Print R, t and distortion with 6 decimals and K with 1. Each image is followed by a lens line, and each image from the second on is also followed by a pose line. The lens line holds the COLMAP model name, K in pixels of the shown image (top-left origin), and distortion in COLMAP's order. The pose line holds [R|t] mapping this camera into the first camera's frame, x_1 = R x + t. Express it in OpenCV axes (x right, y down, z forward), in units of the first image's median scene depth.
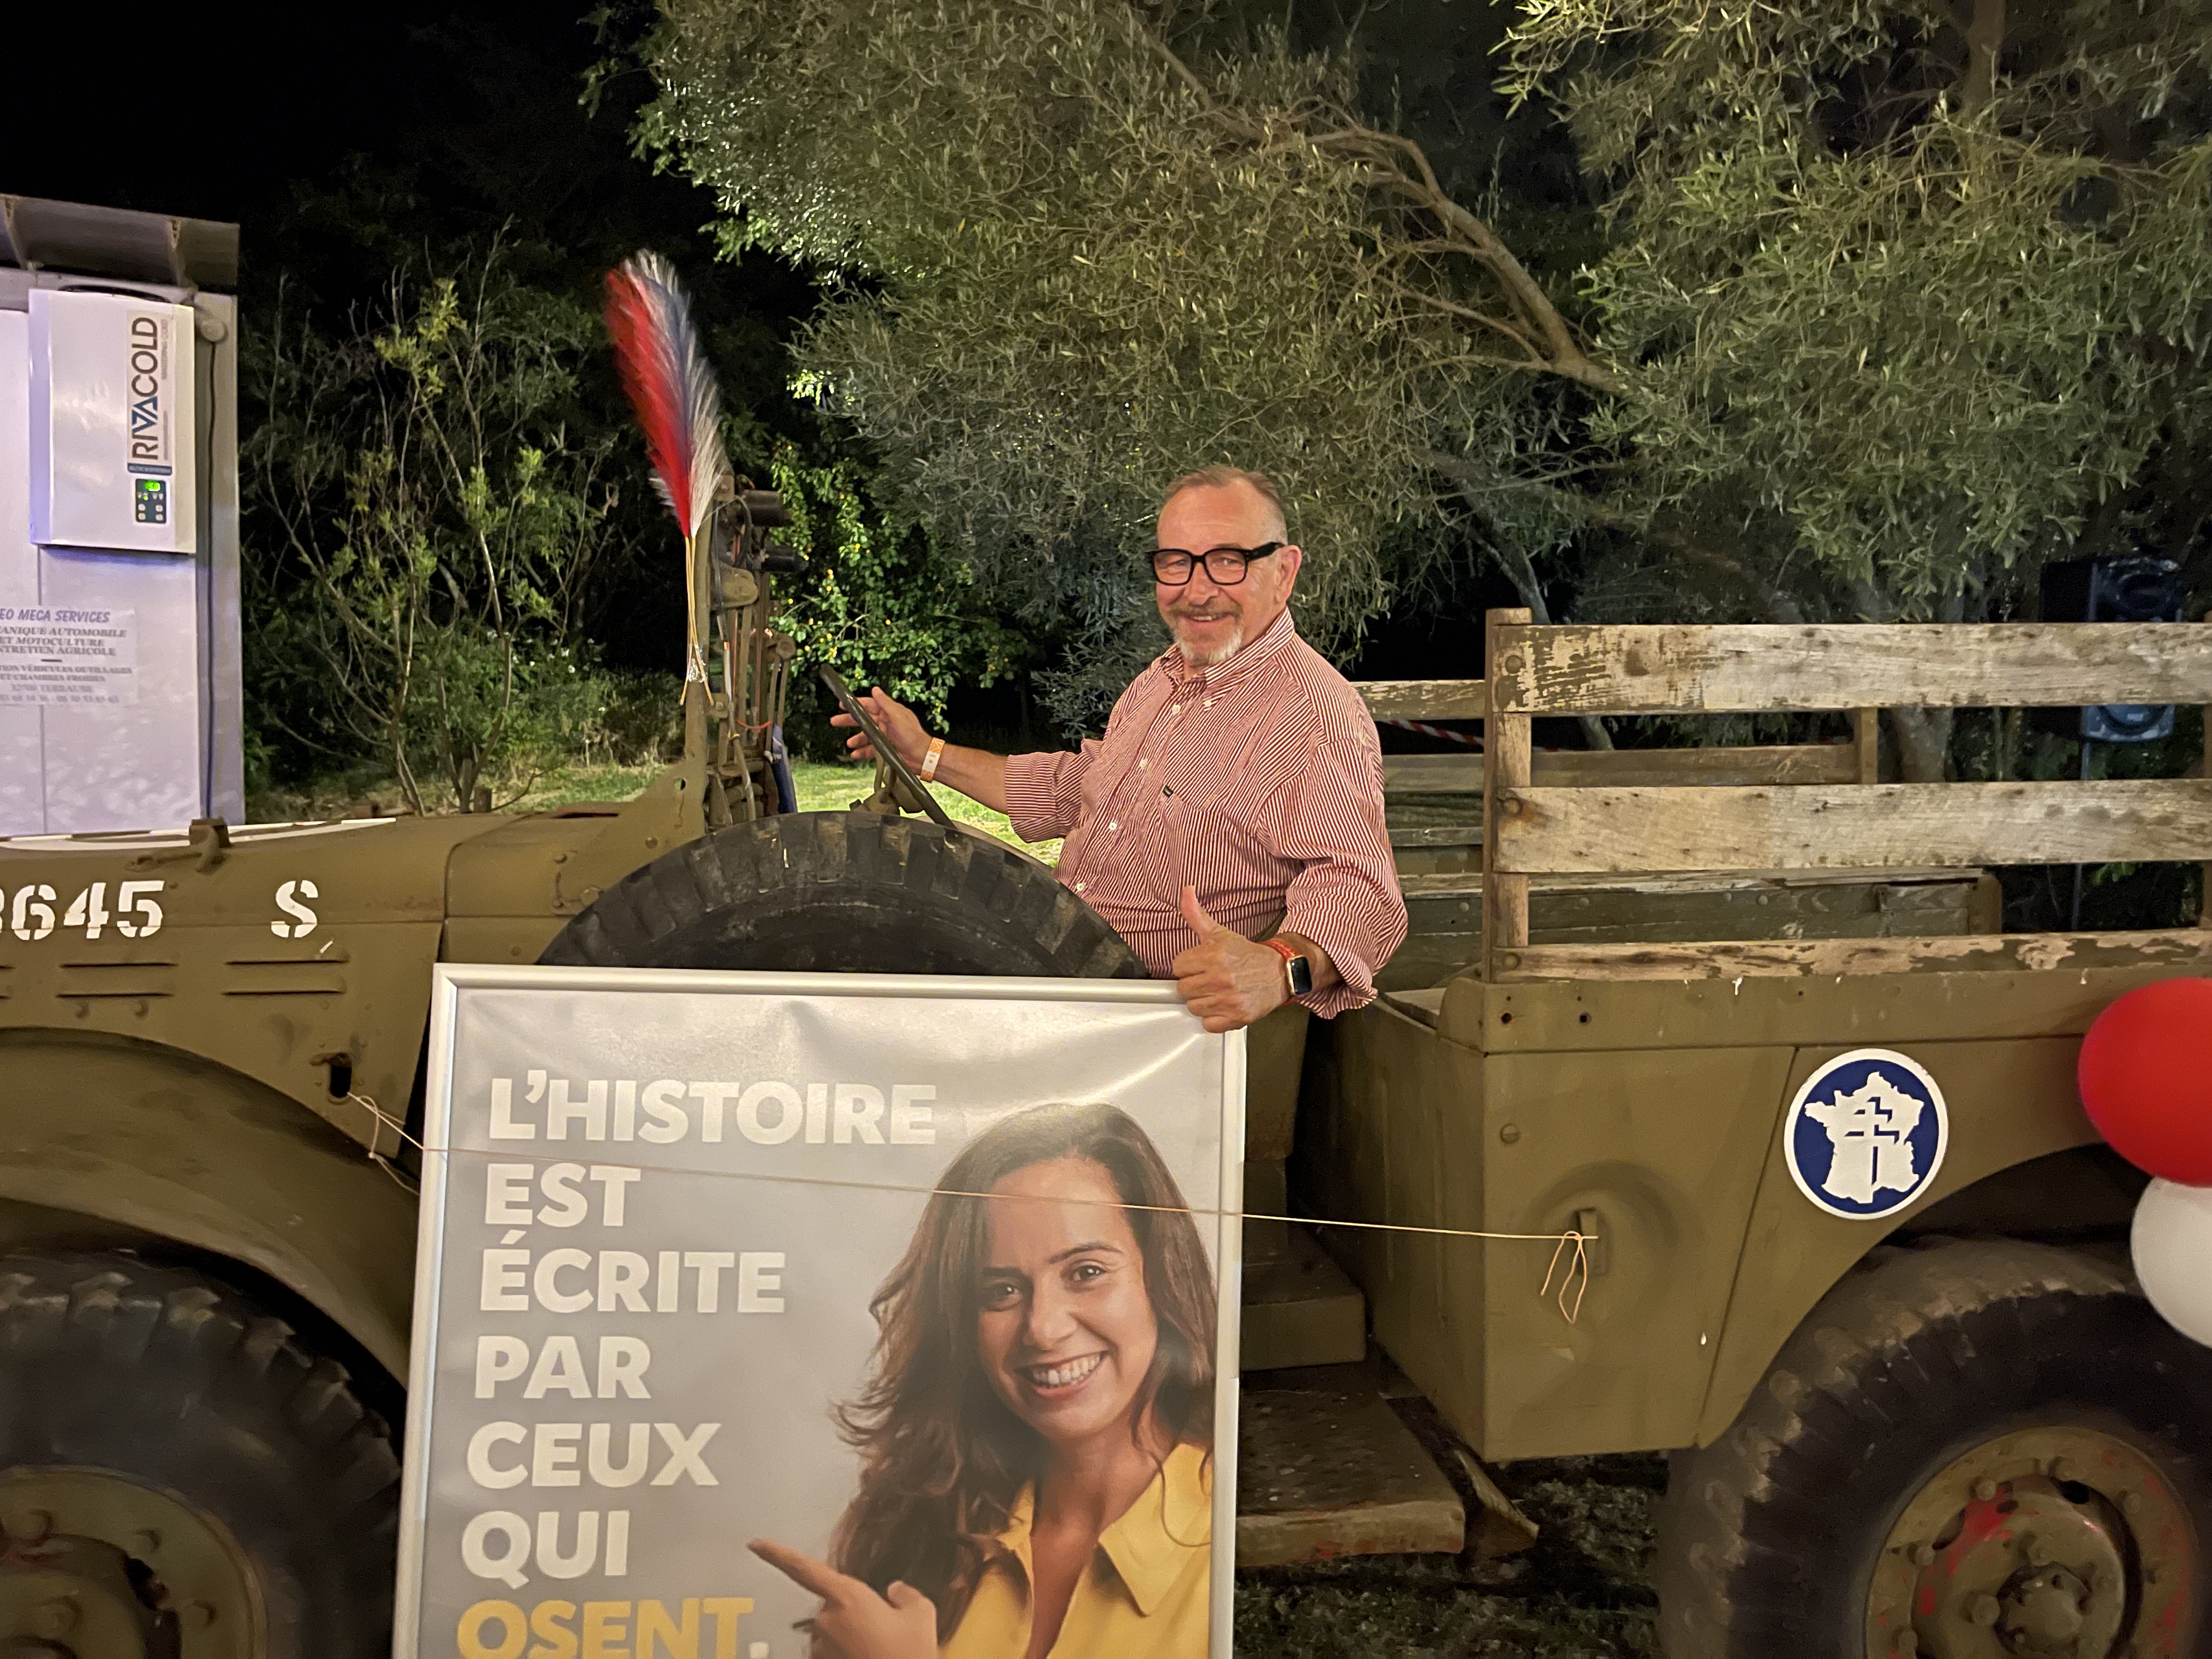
lens RADIAL K [[1637.9, 0, 1109.4], [0, 1637.9, 842.1], [0, 0, 1]] dist [0.050099, -0.079256]
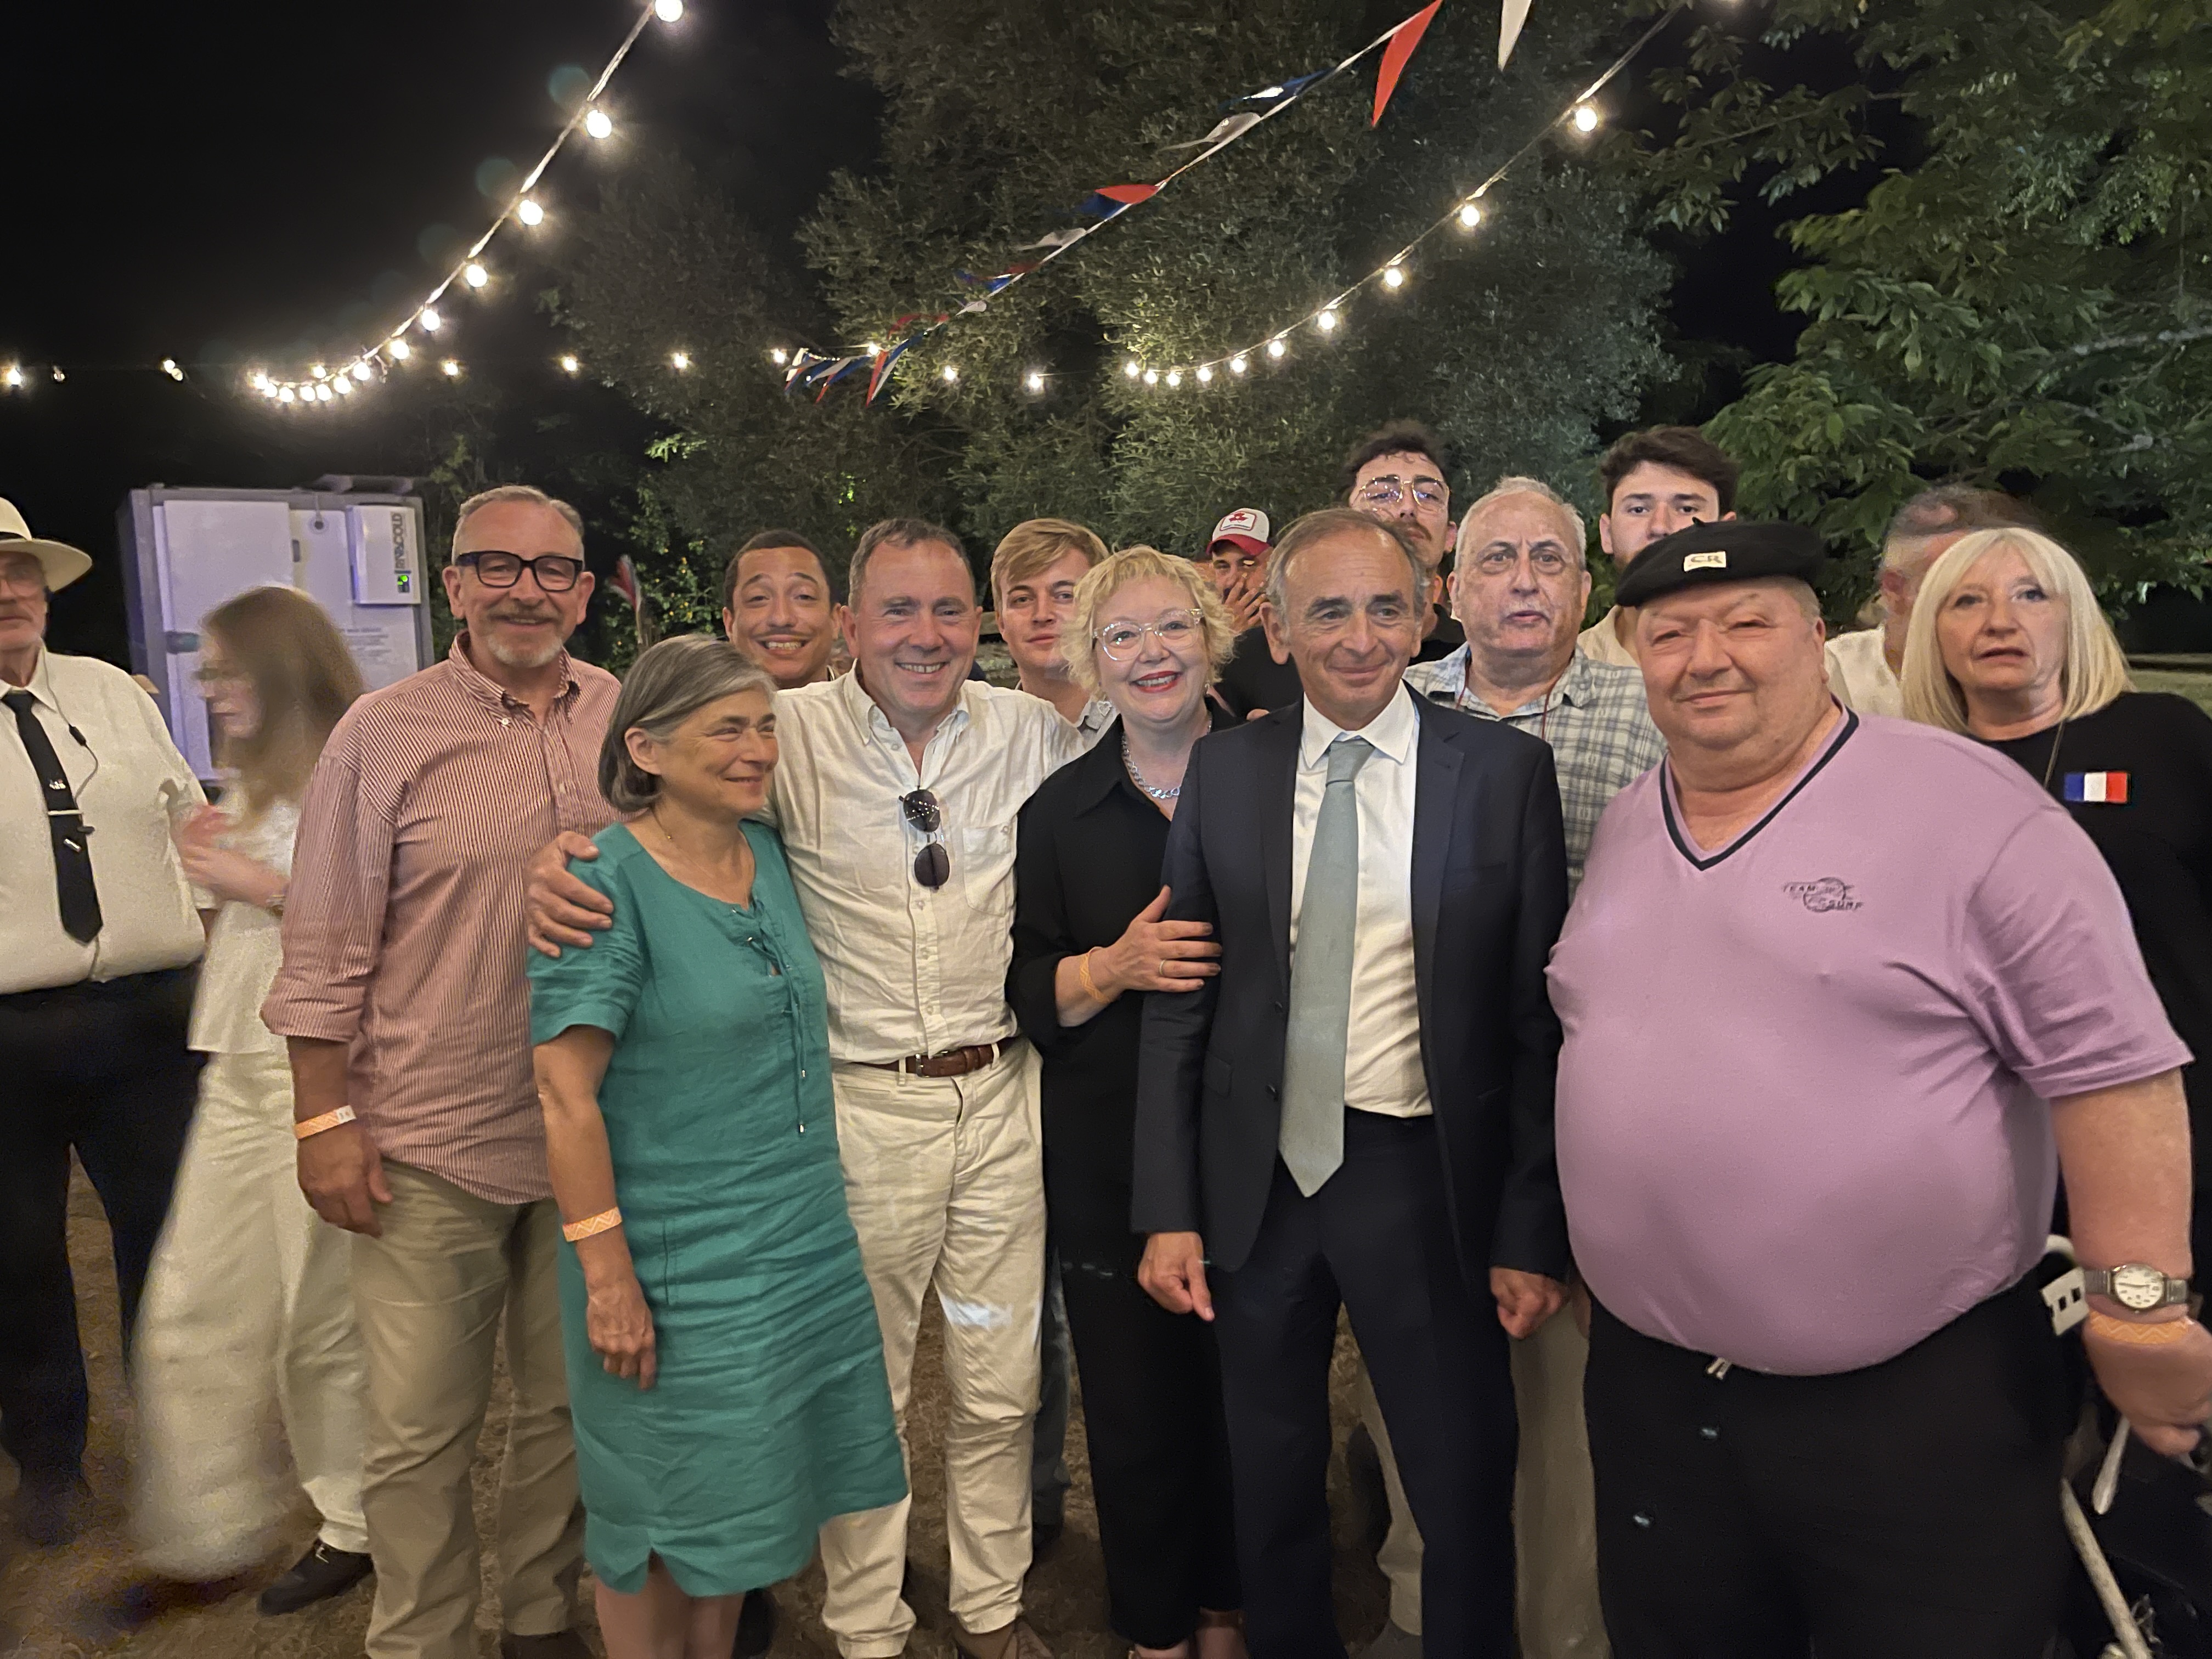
lens RADIAL K [[1637.9, 0, 1115.3], [0, 1637.9, 827.1], [0, 0, 1]] dist [0.050099, -0.079256]
pose [[0.995469, -0.066376, 0.068084, 0.328855], [0.064044, 0.997302, 0.035890, 0.151798], [-0.070283, -0.031367, 0.997034, -1.675299]]
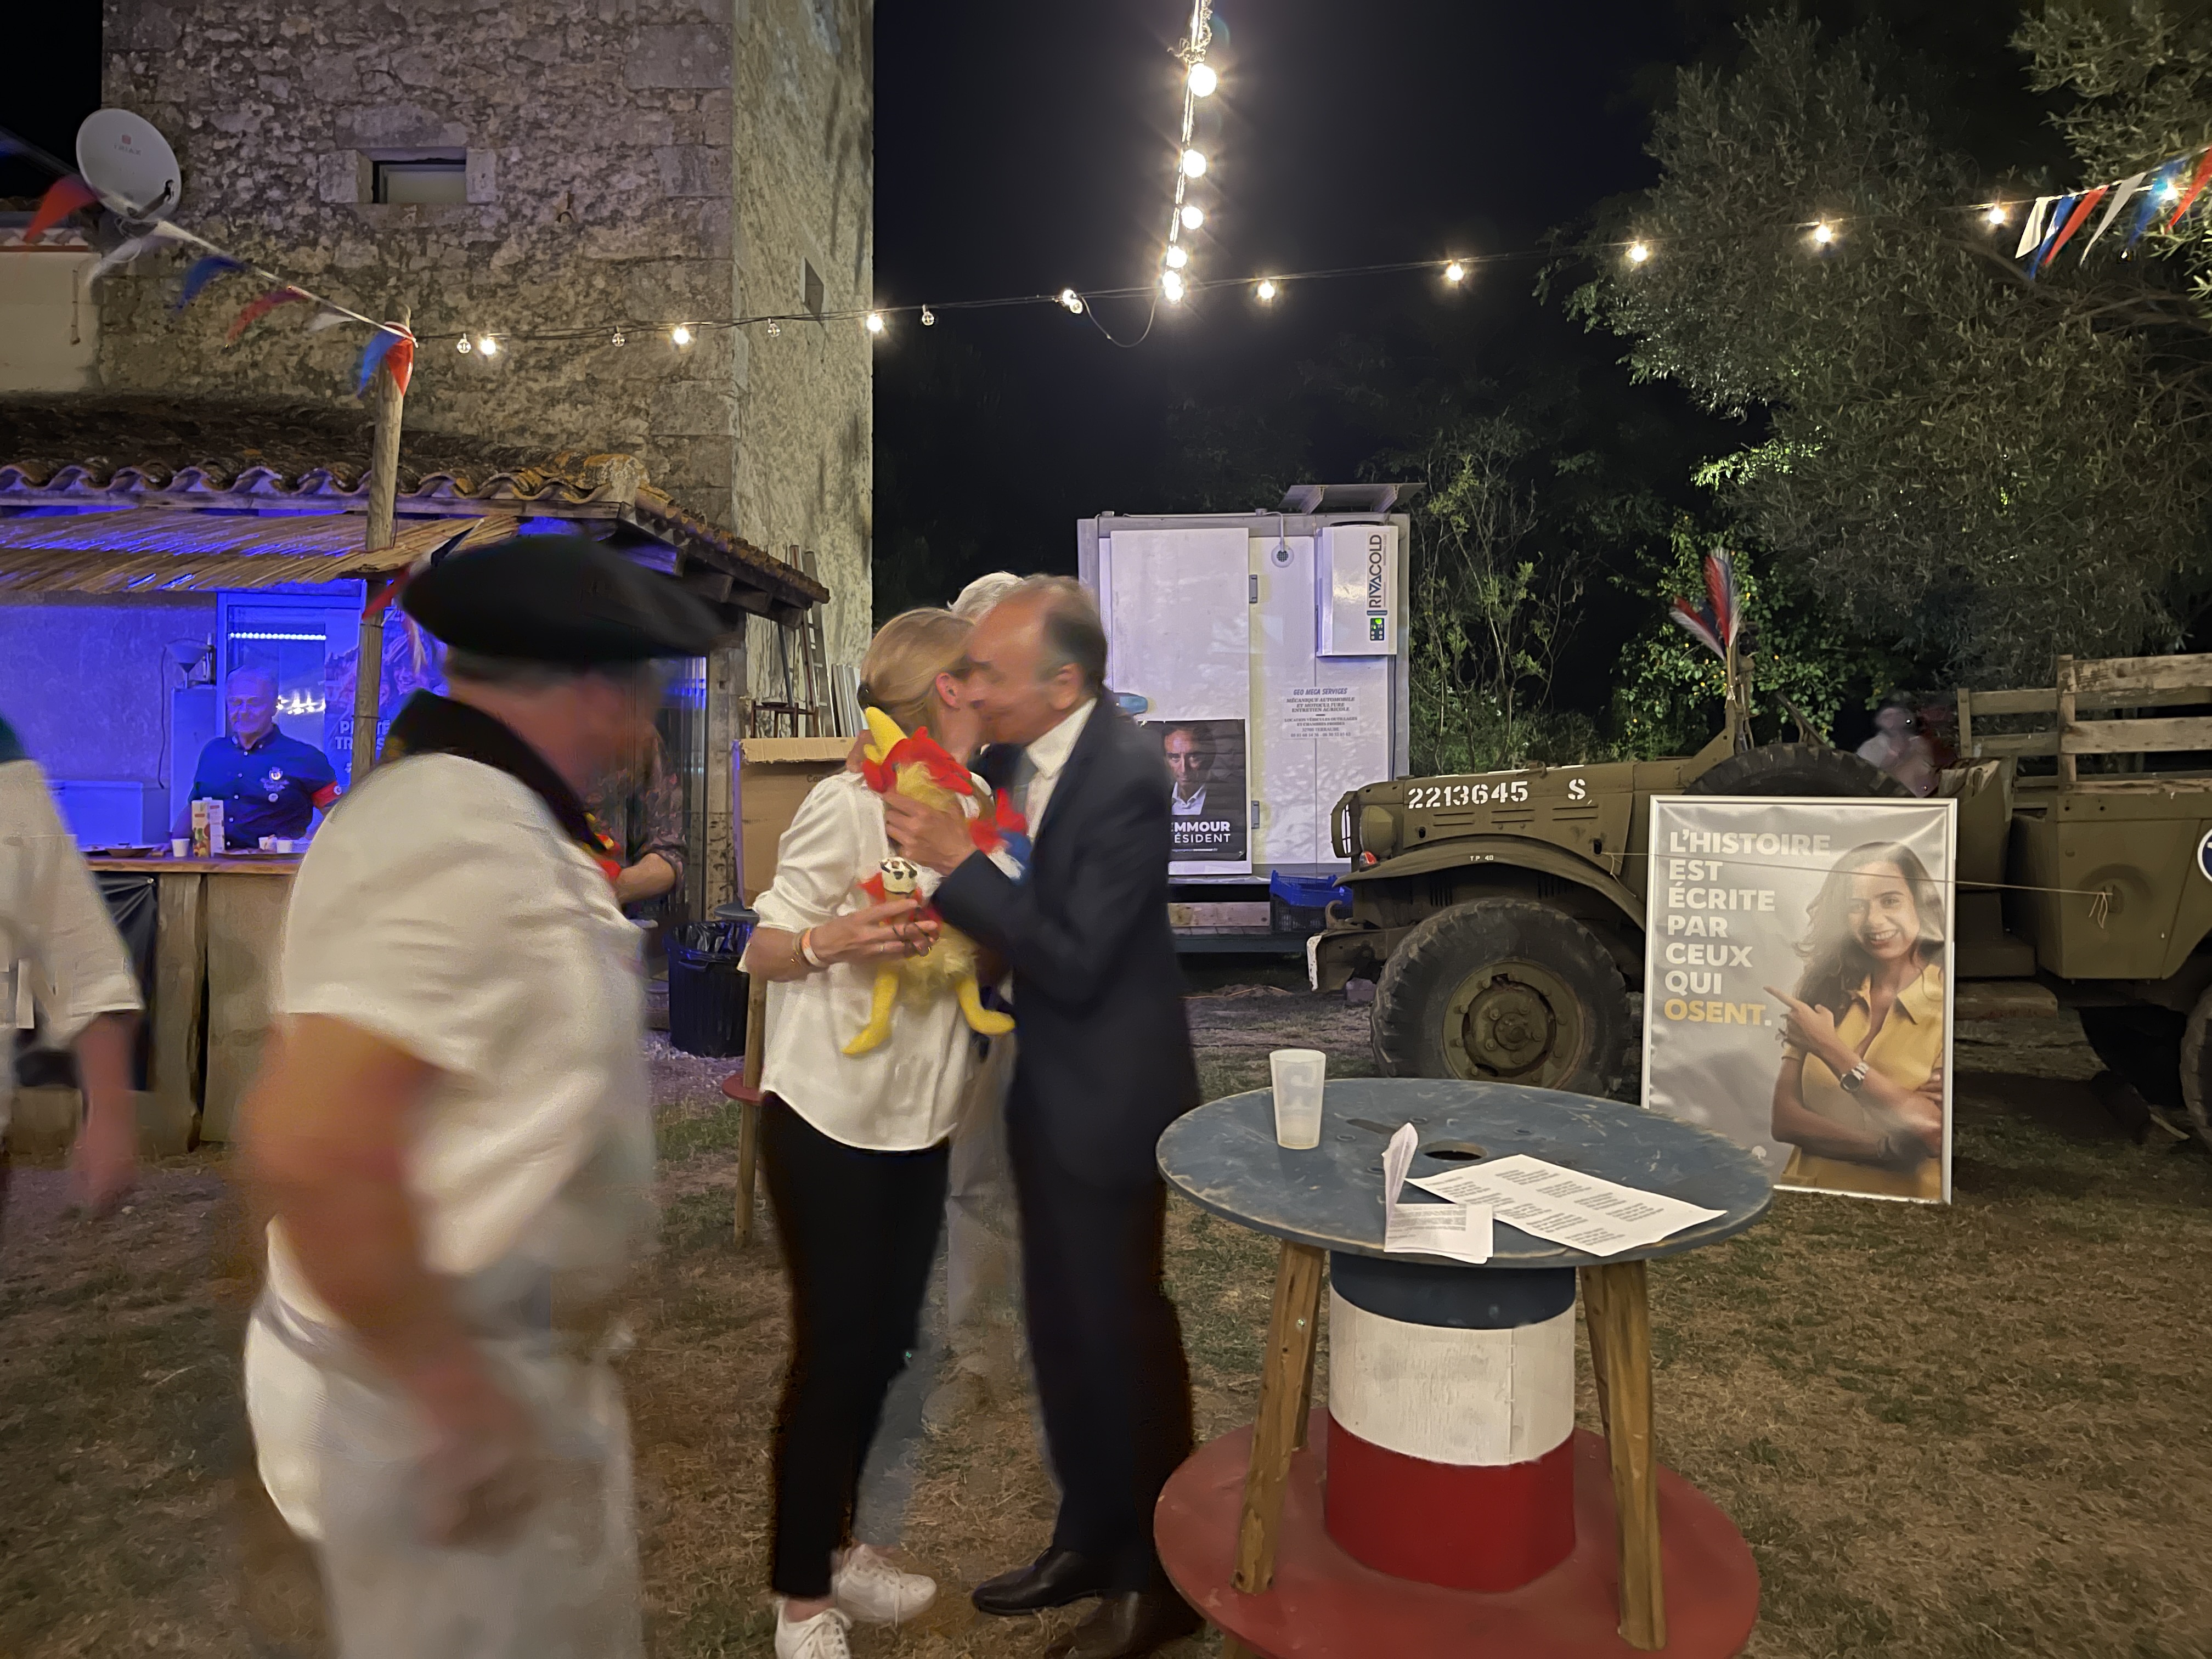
lens RADIAL K [[1637.9, 0, 1086.9], [0, 1637.9, 826.7], [0, 0, 1]] dist [0.050099, -0.079256]
pose [[0.865584, -0.014418, -0.500557, 0.081381], [-0.003614, 0.999380, -0.035035, 0.092497], [0.500751, 0.032135, 0.864995, -0.824495]]
